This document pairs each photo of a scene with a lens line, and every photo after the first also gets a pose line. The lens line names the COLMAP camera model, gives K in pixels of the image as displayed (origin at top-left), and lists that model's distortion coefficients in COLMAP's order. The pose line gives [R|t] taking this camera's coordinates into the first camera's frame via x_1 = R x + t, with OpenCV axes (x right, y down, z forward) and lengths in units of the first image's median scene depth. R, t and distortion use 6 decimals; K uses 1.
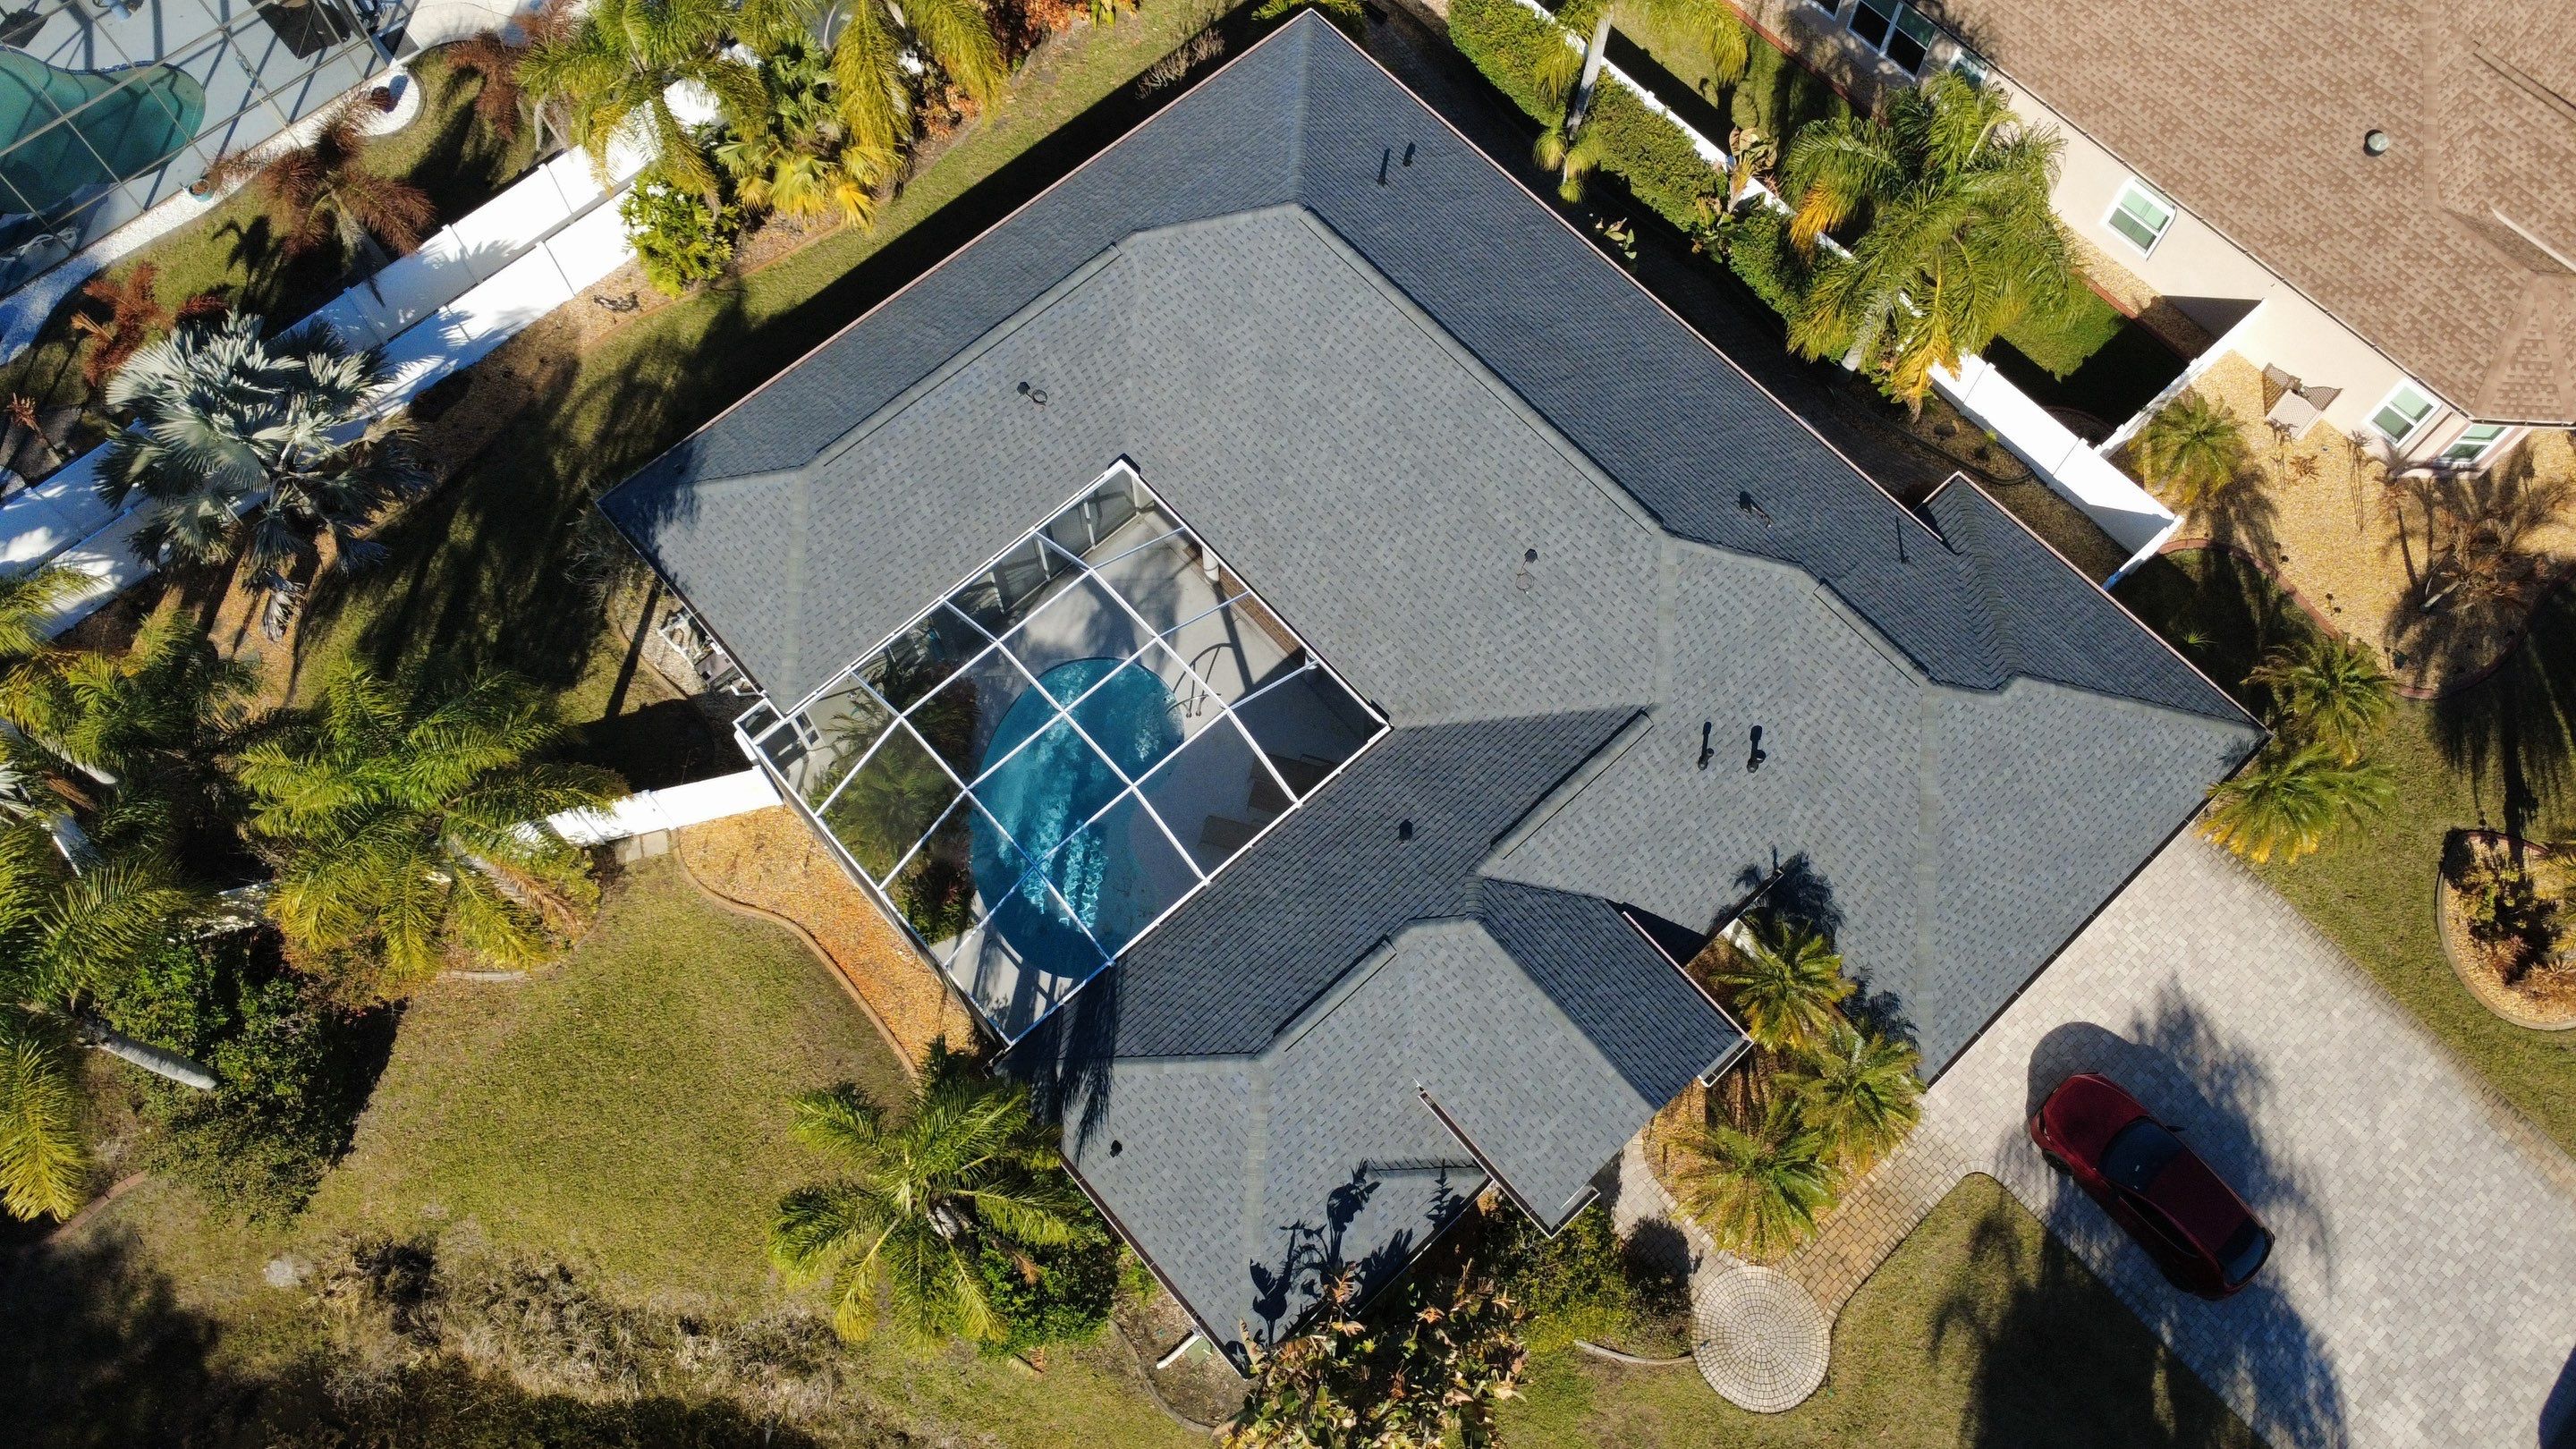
lens RADIAL K [[1888.3, 0, 1284.9], [0, 1888.3, 717.8], [0, 0, 1]] dist [-0.001382, 0.000351]
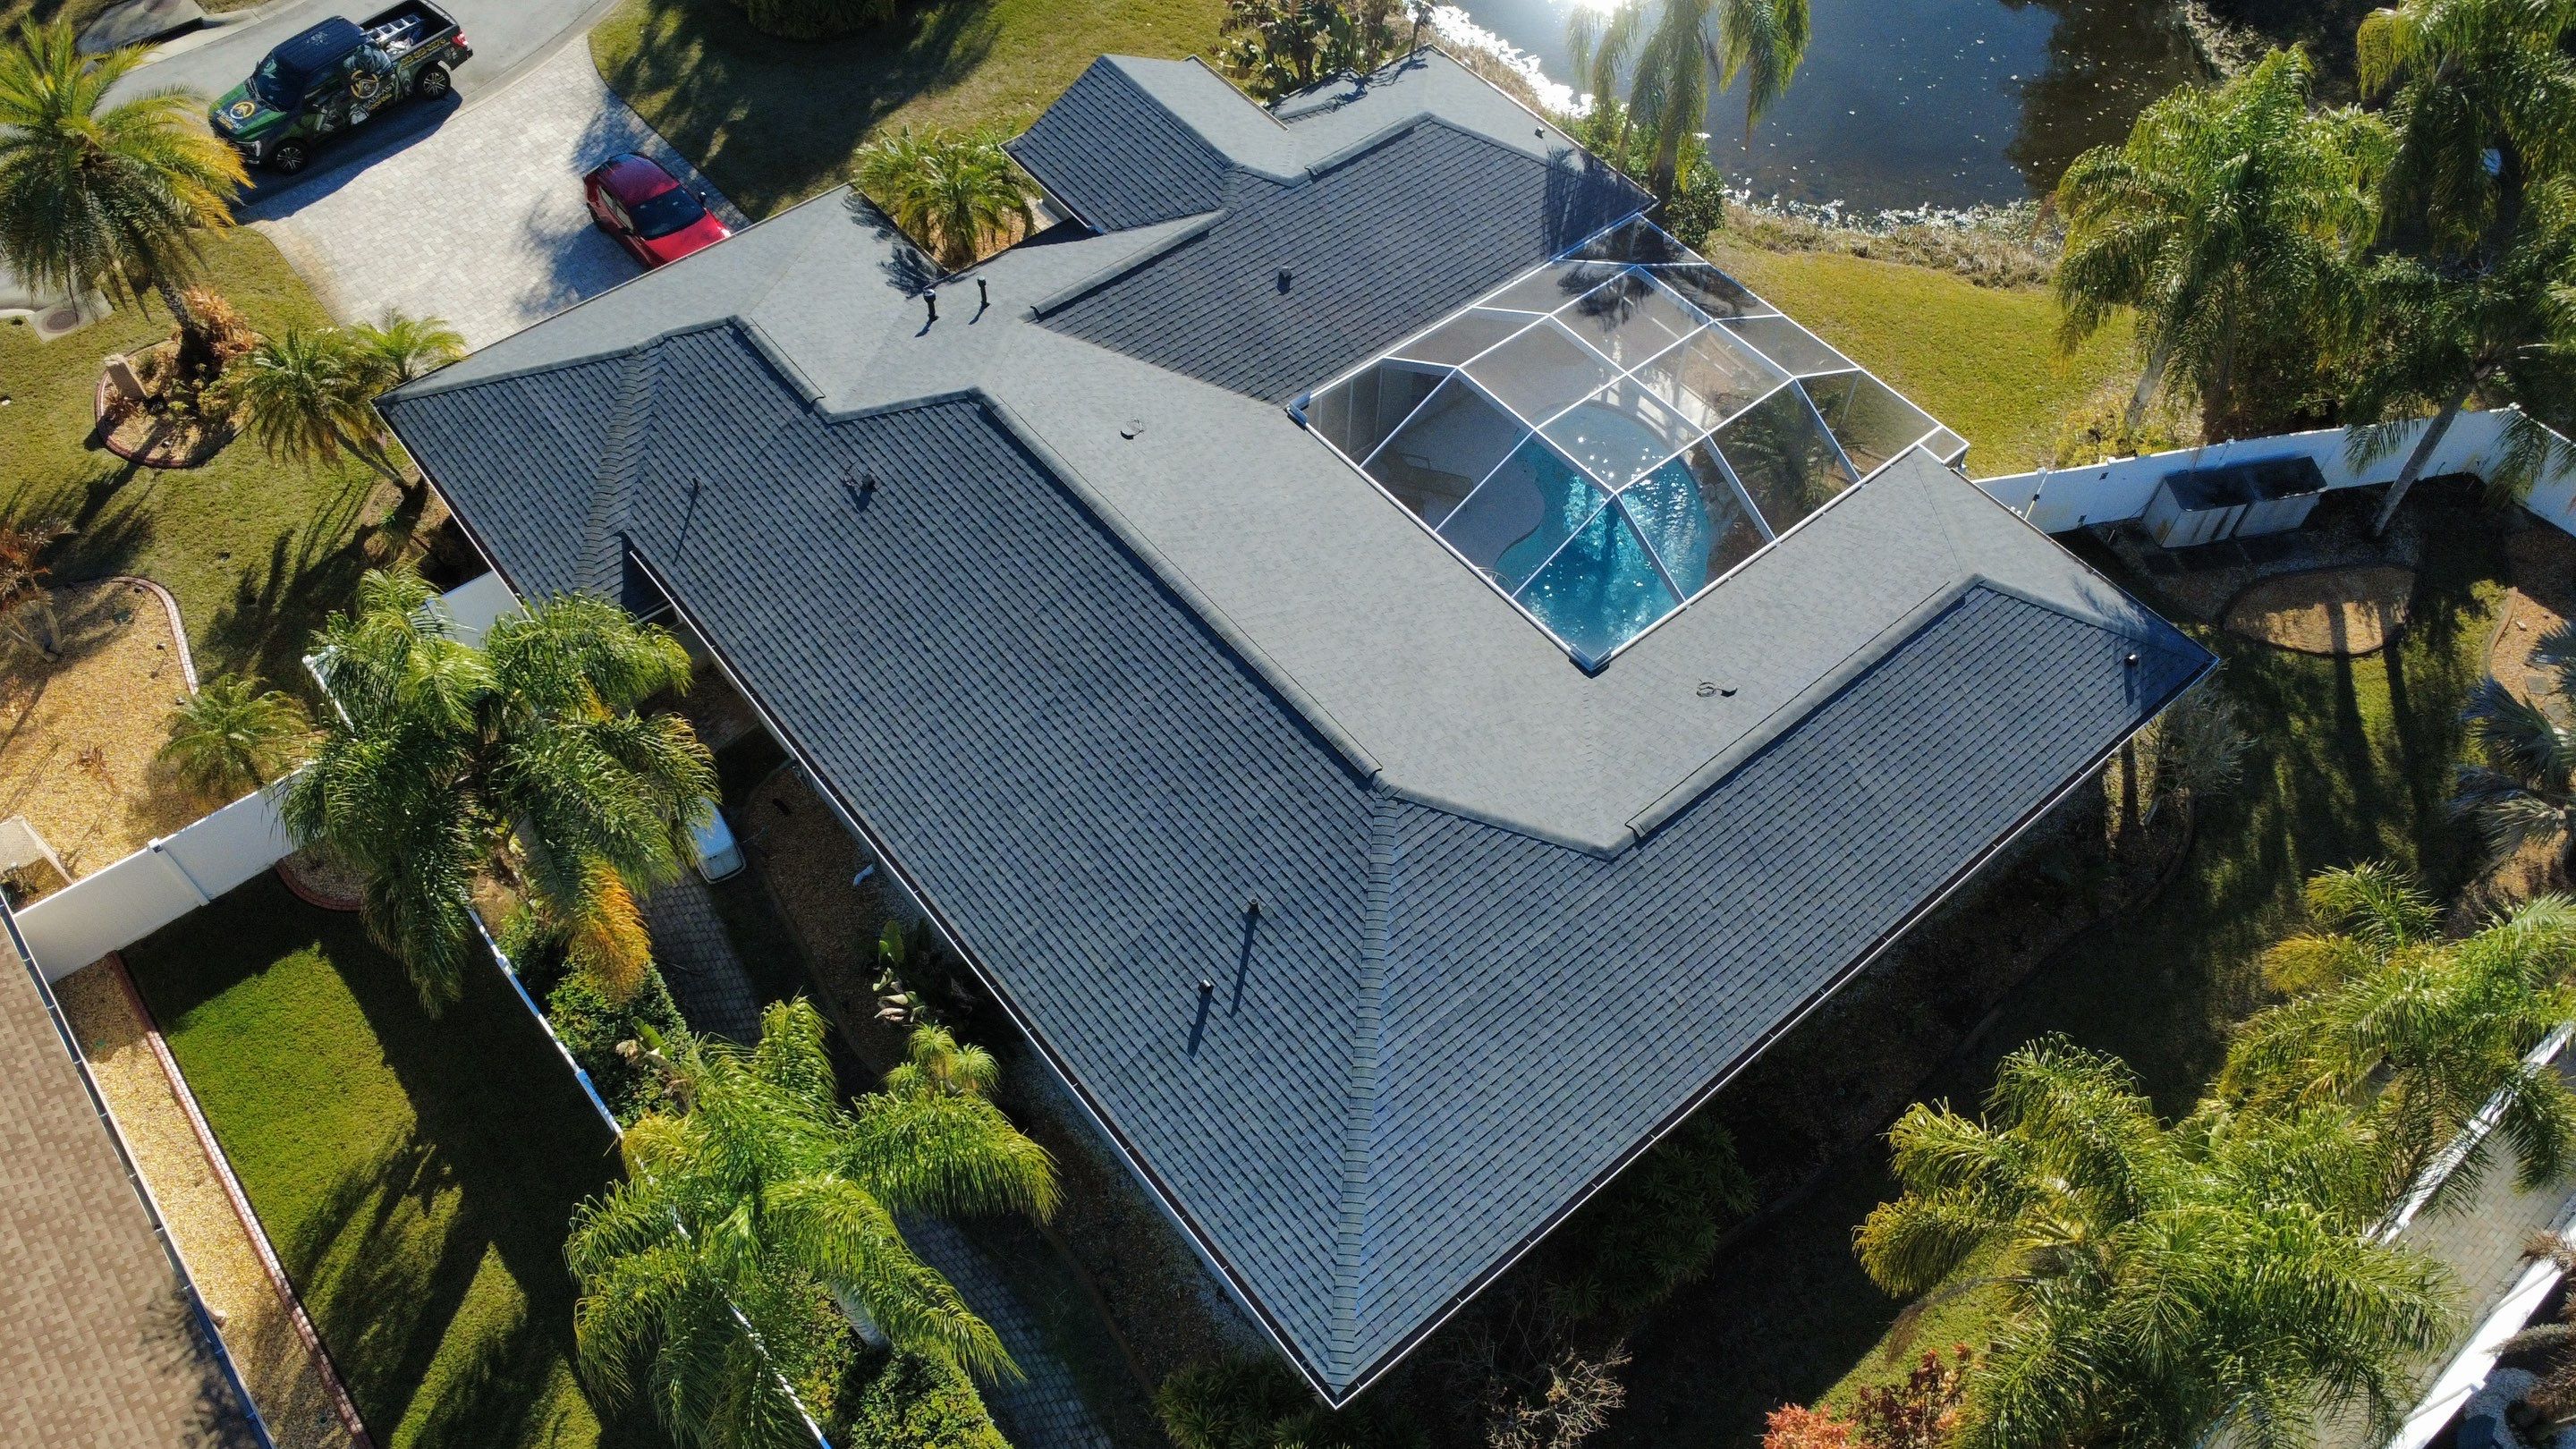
lens RADIAL K [[1888.3, 0, 1284.9], [0, 1888.3, 717.8], [0, 0, 1]] dist [-0.001382, 0.000351]
pose [[-0.998824, -0.047484, 0.009796, 0.039300], [0.031790, -0.488846, 0.871791, -0.902963], [-0.036608, 0.871077, 0.489781, 0.655950]]
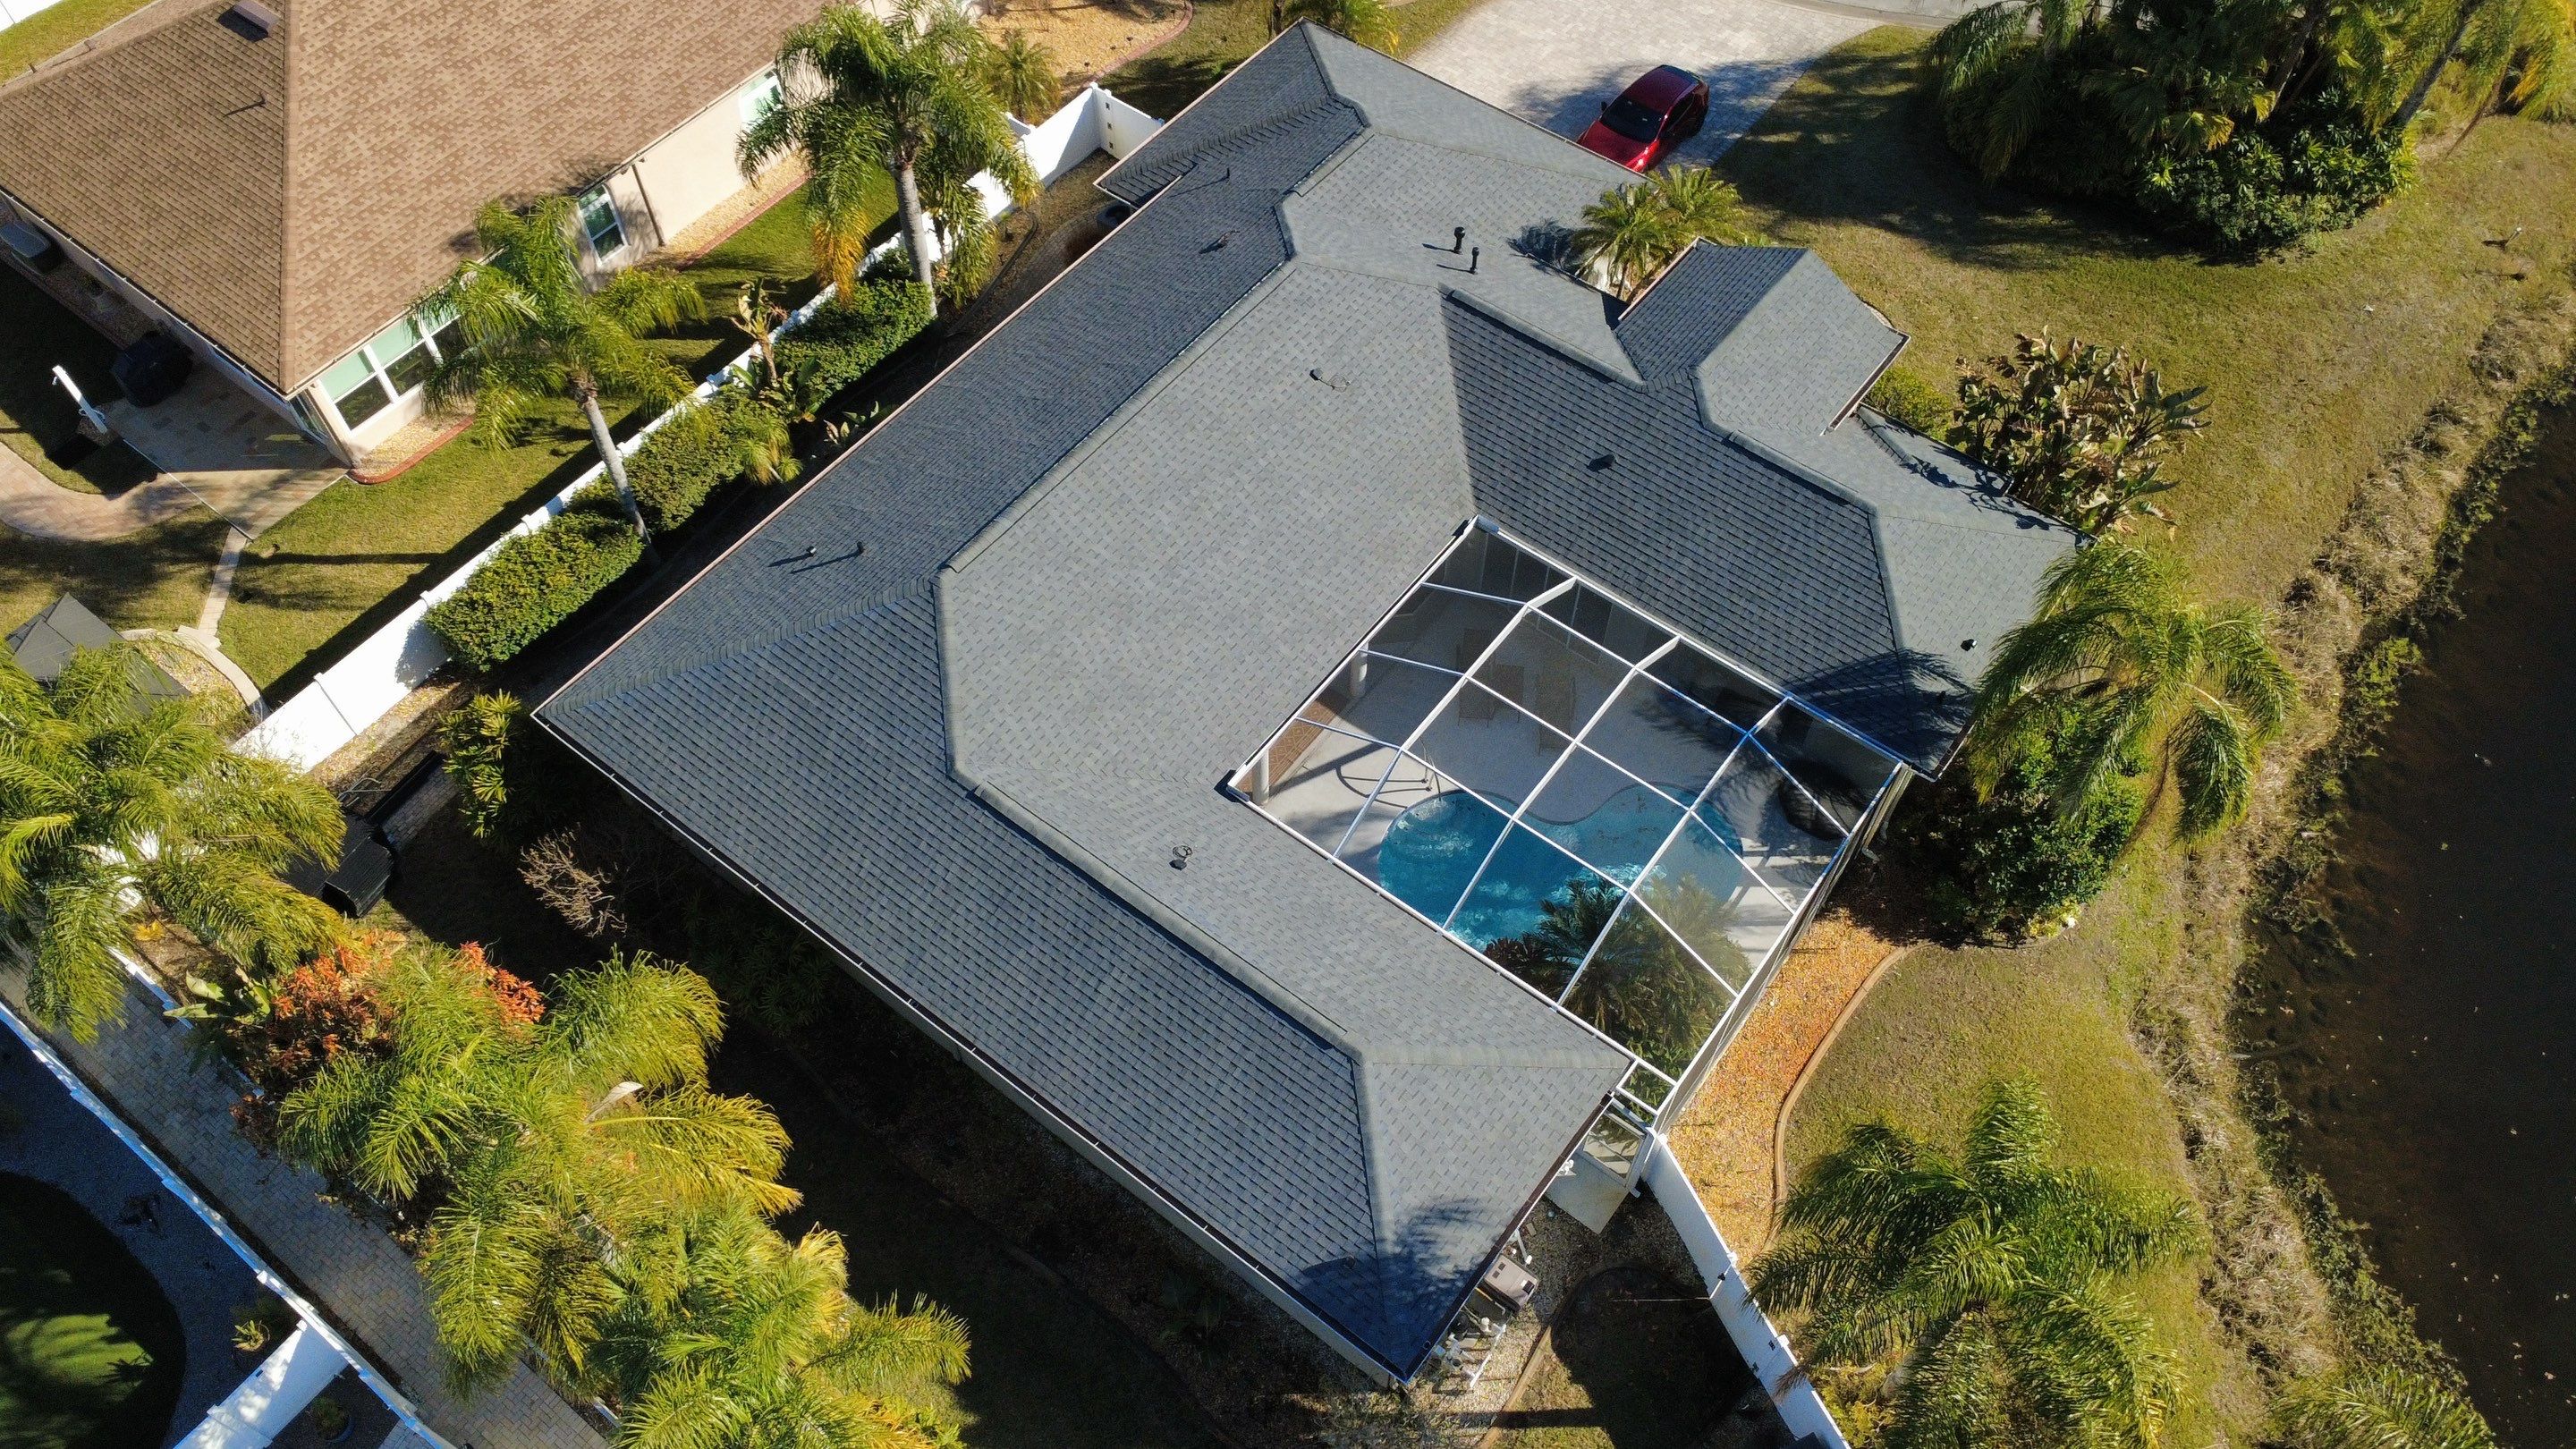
lens RADIAL K [[1888.3, 0, 1284.9], [0, 1888.3, 717.8], [0, 0, 1]] dist [-0.001382, 0.000351]
pose [[-0.181712, -0.812635, 0.553720, -0.573959], [0.898840, 0.091122, 0.428699, -0.511724], [-0.398832, 0.575606, 0.713871, 0.366741]]
